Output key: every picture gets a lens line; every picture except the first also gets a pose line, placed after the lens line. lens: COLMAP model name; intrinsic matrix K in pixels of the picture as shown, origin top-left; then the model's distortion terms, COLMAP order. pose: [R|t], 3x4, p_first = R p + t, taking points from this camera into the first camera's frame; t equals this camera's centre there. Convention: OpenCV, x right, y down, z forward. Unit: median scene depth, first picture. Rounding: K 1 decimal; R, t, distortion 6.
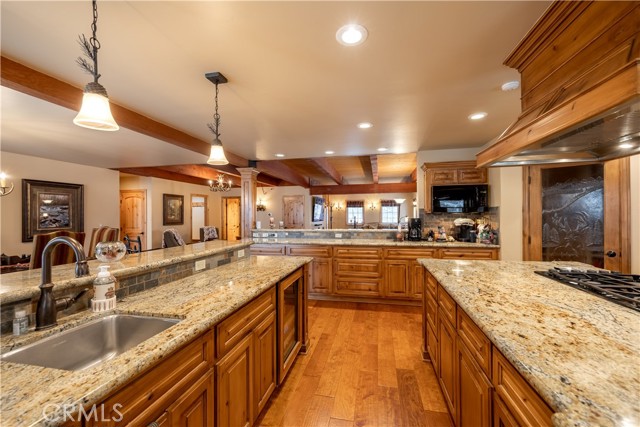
lens RADIAL K [[259.9, 0, 319.5], [0, 259.9, 214.4], [0, 0, 1]] dist [0.000446, 0.000159]
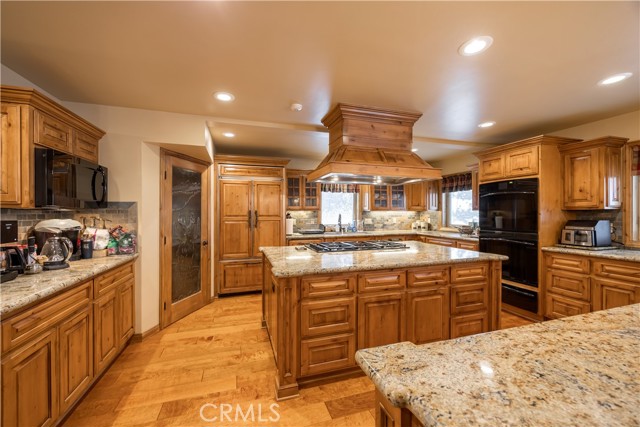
lens RADIAL K [[247.0, 0, 311.4], [0, 247.0, 213.4], [0, 0, 1]] dist [0.000706, -0.000438]
pose [[-0.492323, 0.007538, 0.870380, -0.174676], [0.002370, 0.999970, -0.007319, 0.008974], [-0.870409, -0.001540, -0.492326, 0.855946]]
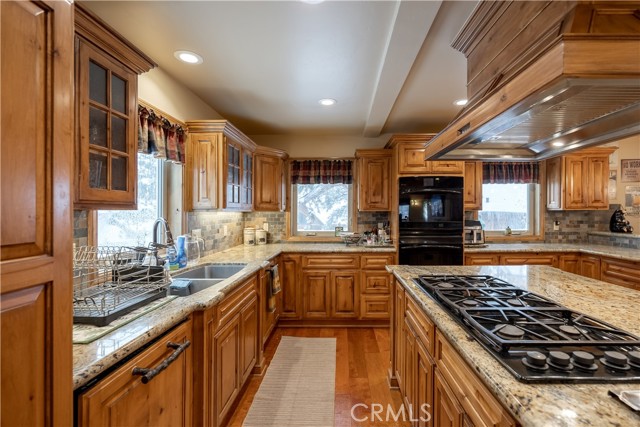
lens RADIAL K [[293.9, 0, 330.6], [0, 293.9, 214.5], [0, 0, 1]] dist [-0.008437, 0.001356]
pose [[-0.975946, 0.015144, -0.217487, 0.738017], [0.014862, 0.999885, 0.002934, -0.003850], [0.217506, -0.000369, -0.976059, 0.623685]]
